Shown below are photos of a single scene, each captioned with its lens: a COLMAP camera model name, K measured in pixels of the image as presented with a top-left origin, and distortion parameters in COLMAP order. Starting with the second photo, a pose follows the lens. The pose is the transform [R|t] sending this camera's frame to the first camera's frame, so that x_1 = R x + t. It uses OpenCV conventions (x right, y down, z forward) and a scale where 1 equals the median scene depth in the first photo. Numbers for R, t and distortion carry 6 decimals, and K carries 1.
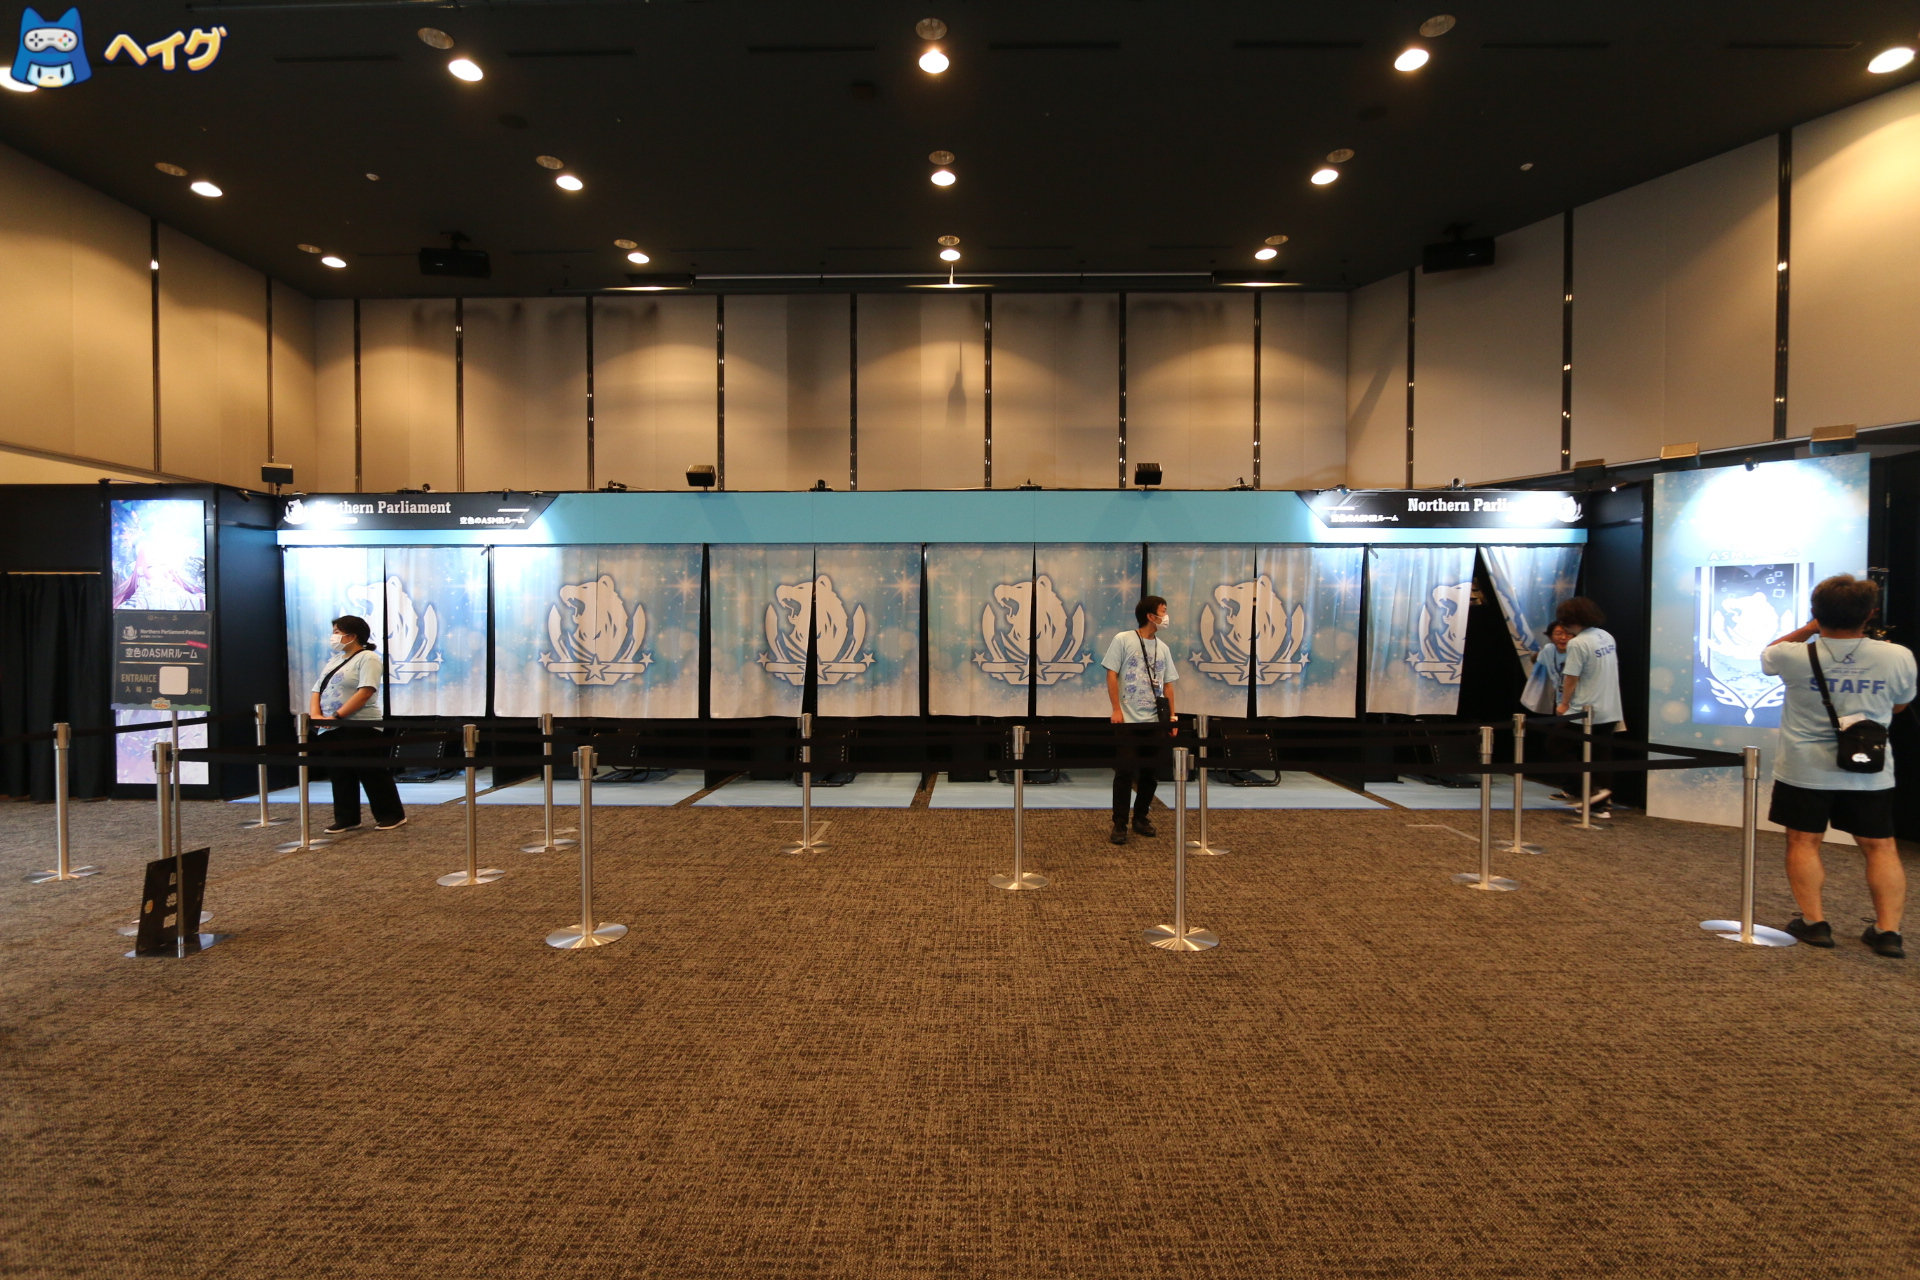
lens RADIAL K [[848.0, 0, 959.2], [0, 848.0, 640.3], [0, 0, 1]] dist [-0.032890, 0.000002]
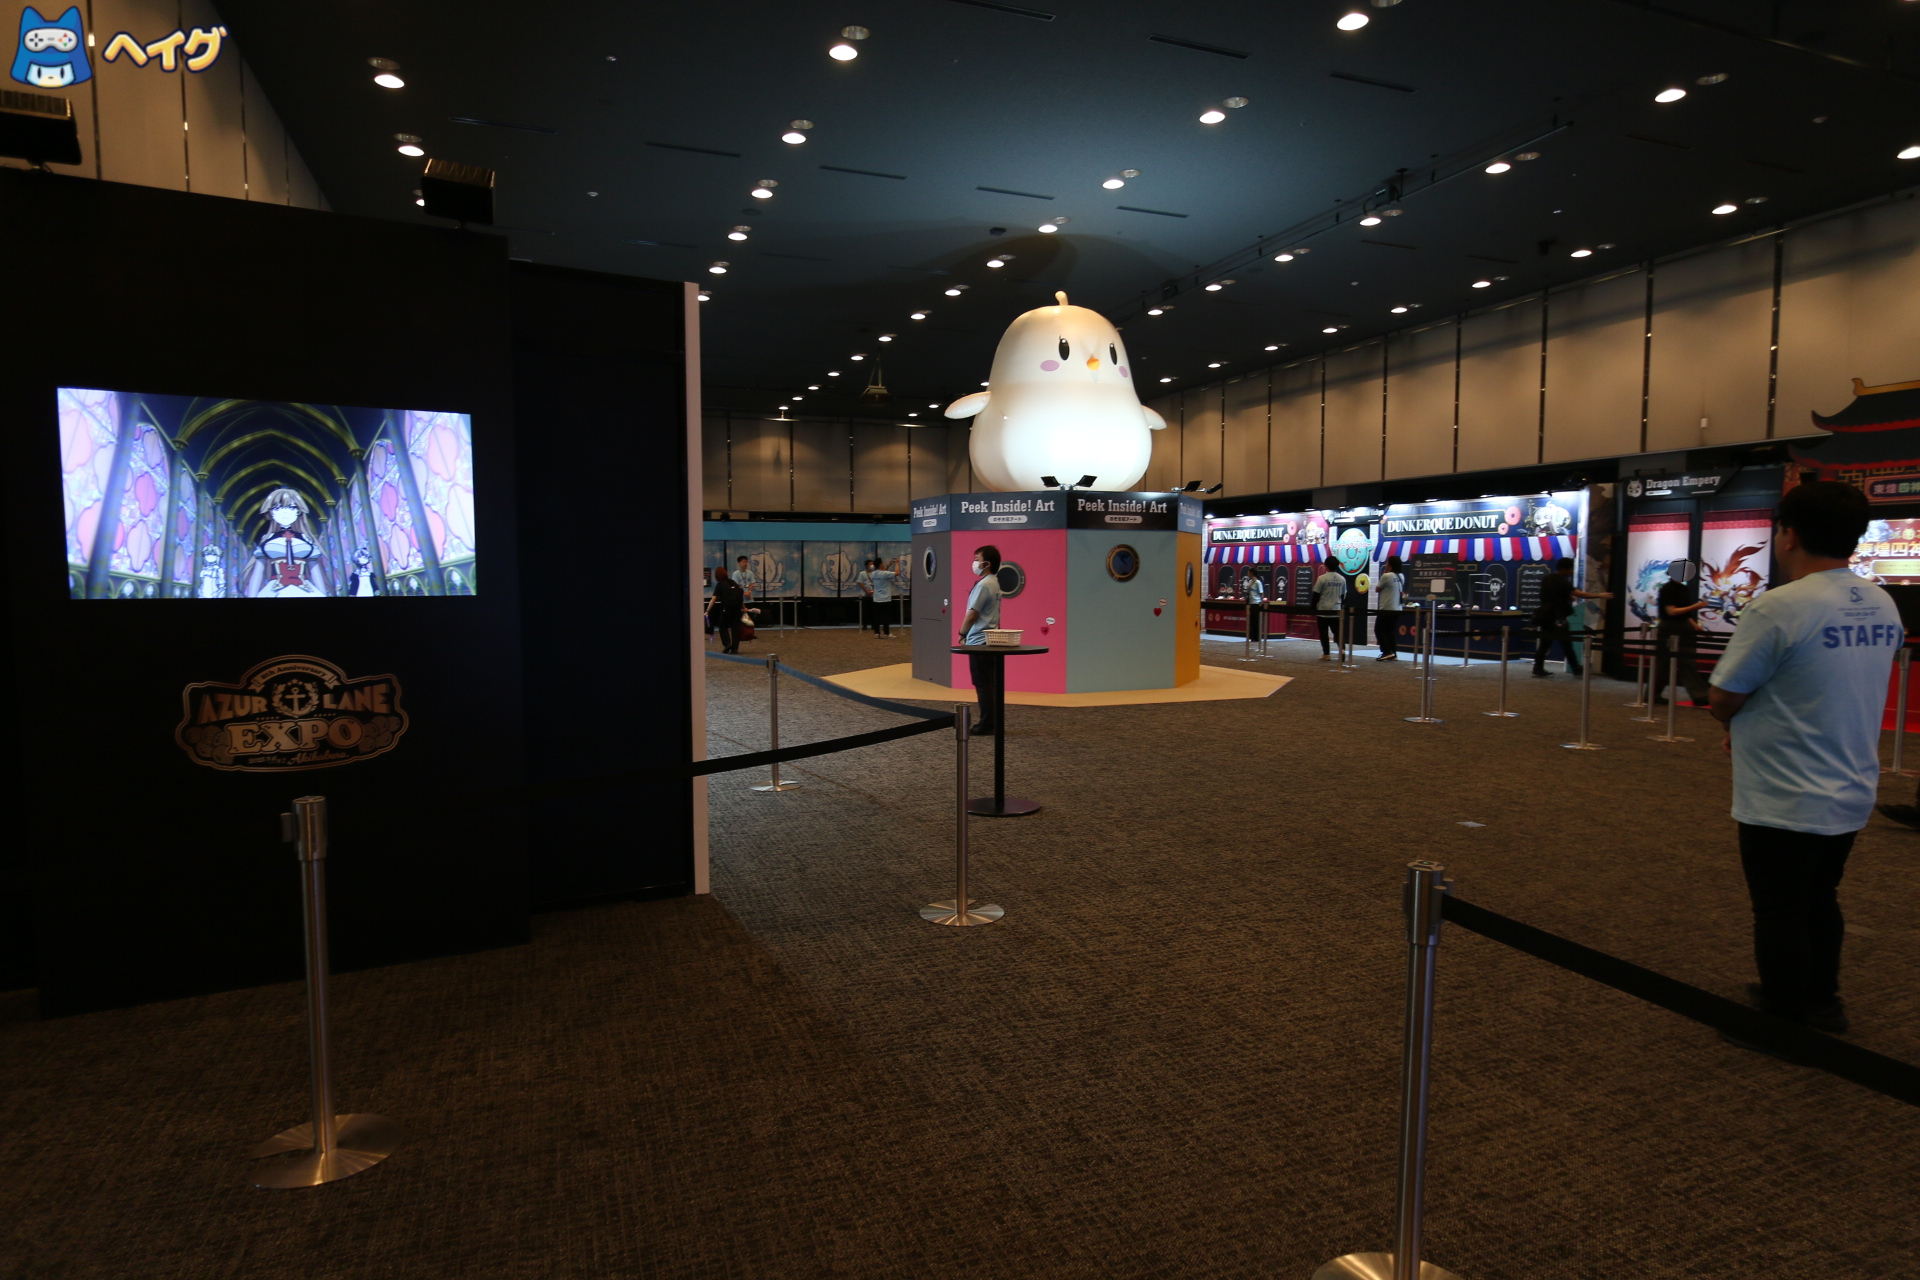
lens RADIAL K [[1087.6, 0, 958.7], [0, 1087.6, 646.0], [0, 0, 1]] dist [-0.003050, -0.000741]
pose [[0.921758, -0.031901, 0.386450, -0.668760], [0.010682, 0.998321, 0.056931, 0.025456], [-0.387617, -0.048348, 0.920552, -1.765124]]
